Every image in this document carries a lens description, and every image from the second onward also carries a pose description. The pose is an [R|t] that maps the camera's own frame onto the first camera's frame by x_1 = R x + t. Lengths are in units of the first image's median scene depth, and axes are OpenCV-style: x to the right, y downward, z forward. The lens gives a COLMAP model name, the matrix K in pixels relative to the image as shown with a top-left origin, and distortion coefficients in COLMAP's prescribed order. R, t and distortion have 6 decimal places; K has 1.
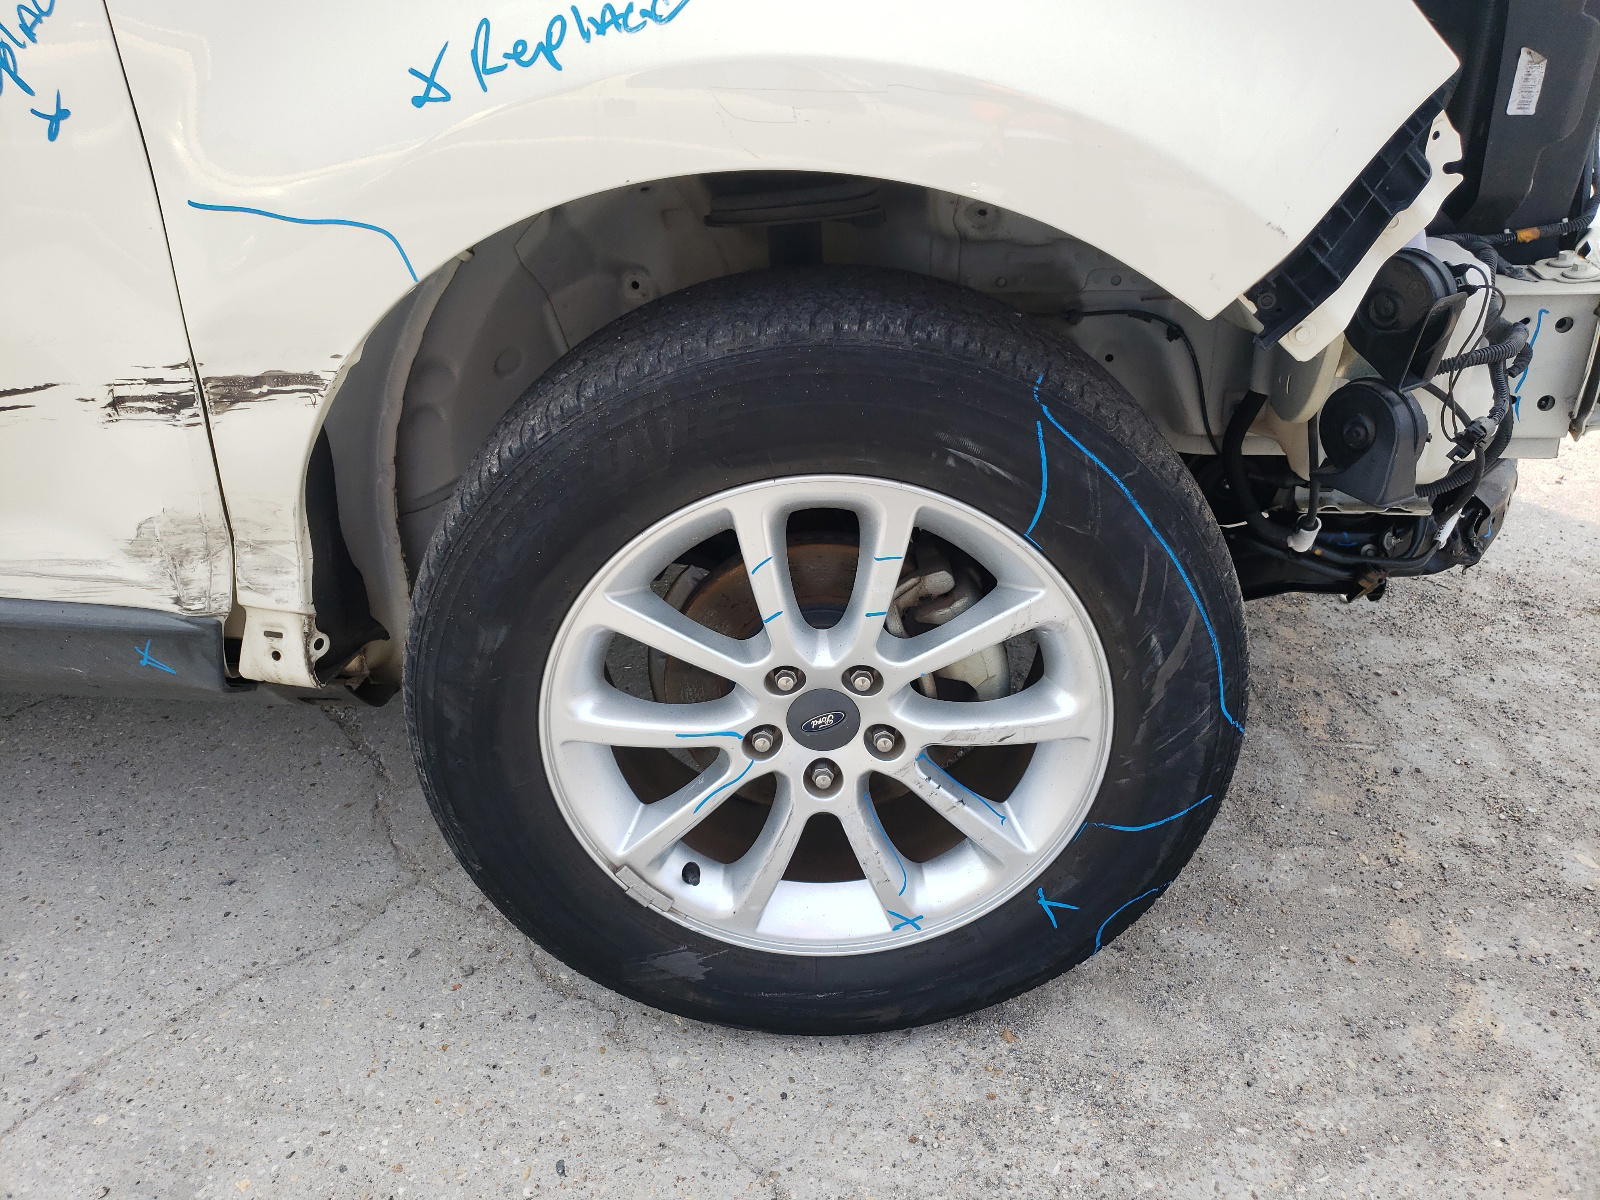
lens RADIAL K [[1258.6, 0, 810.6], [0, 1258.6, 569.7], [0, 0, 1]] dist [0.030152, -0.003755]
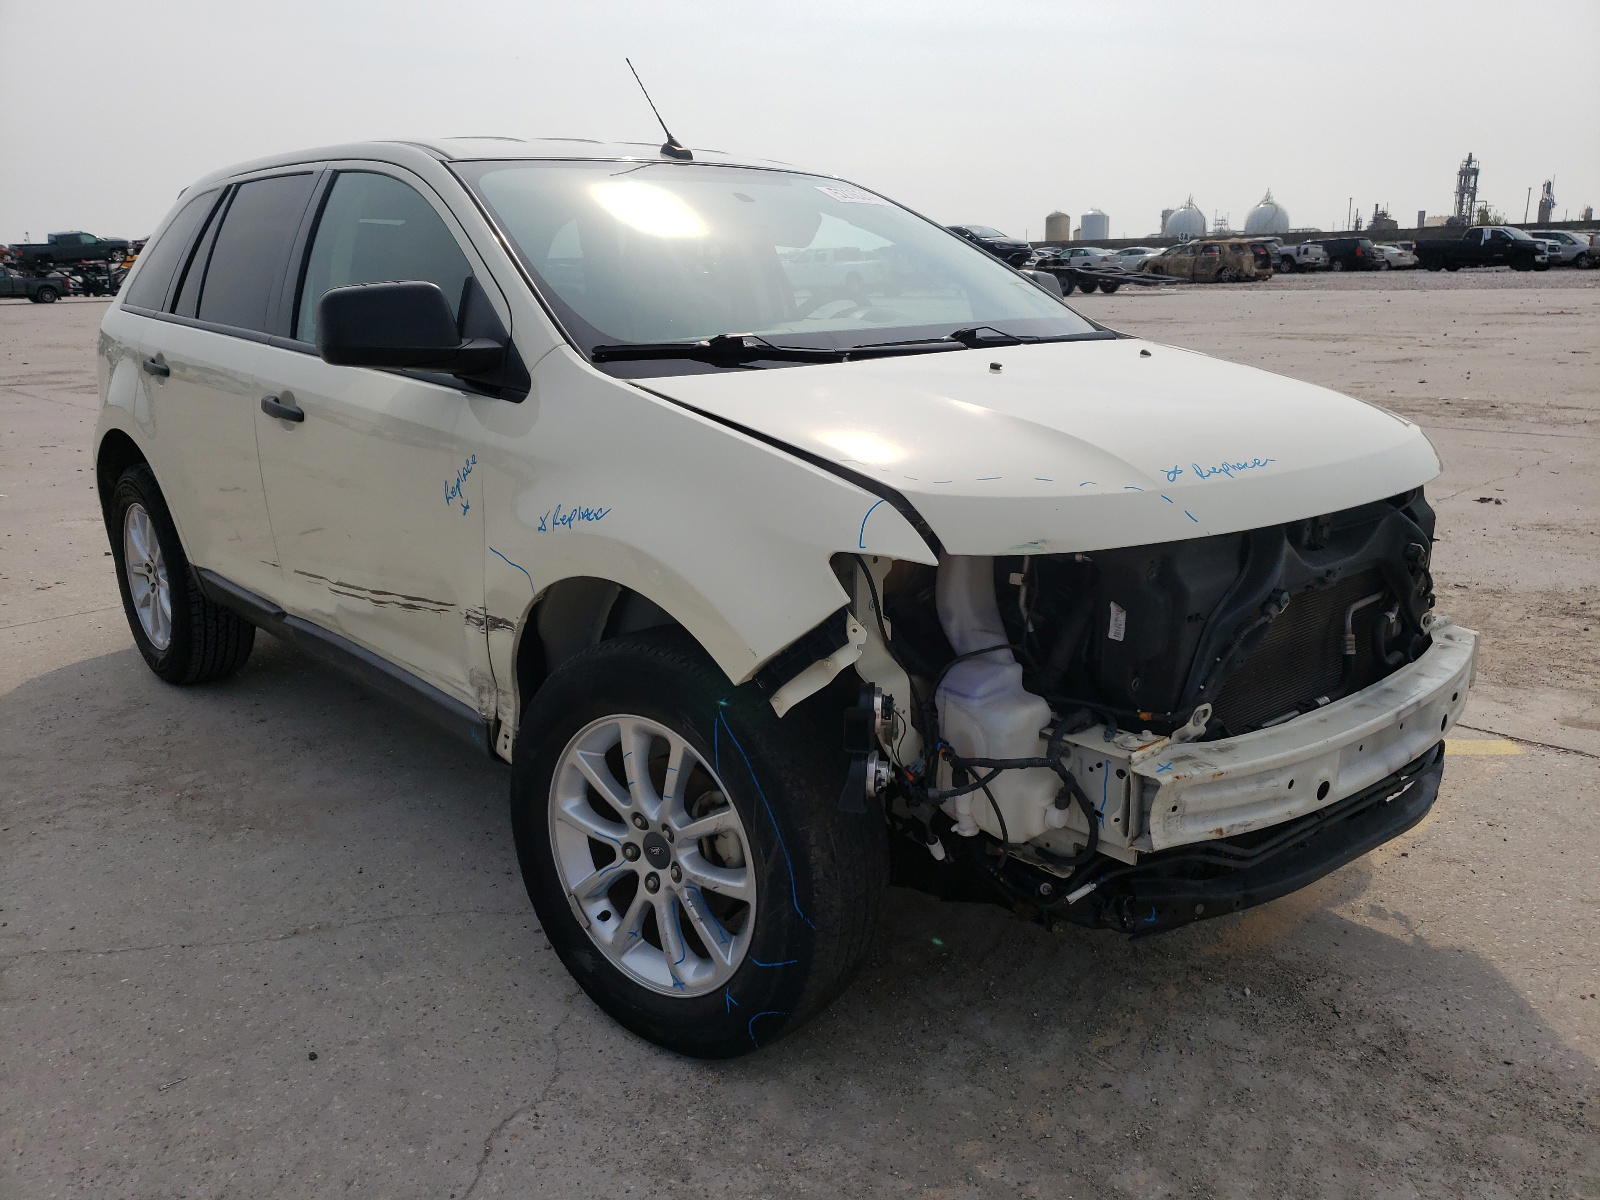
lens RADIAL K [[1258.6, 0, 804.5], [0, 1258.6, 595.1], [0, 0, 1]] dist [0.030152, -0.003755]
pose [[0.789222, 0.206656, -0.578292, 1.206318], [-0.325233, 0.939429, -0.108150, -0.111374], [0.520915, 0.273434, 0.808629, -0.543863]]
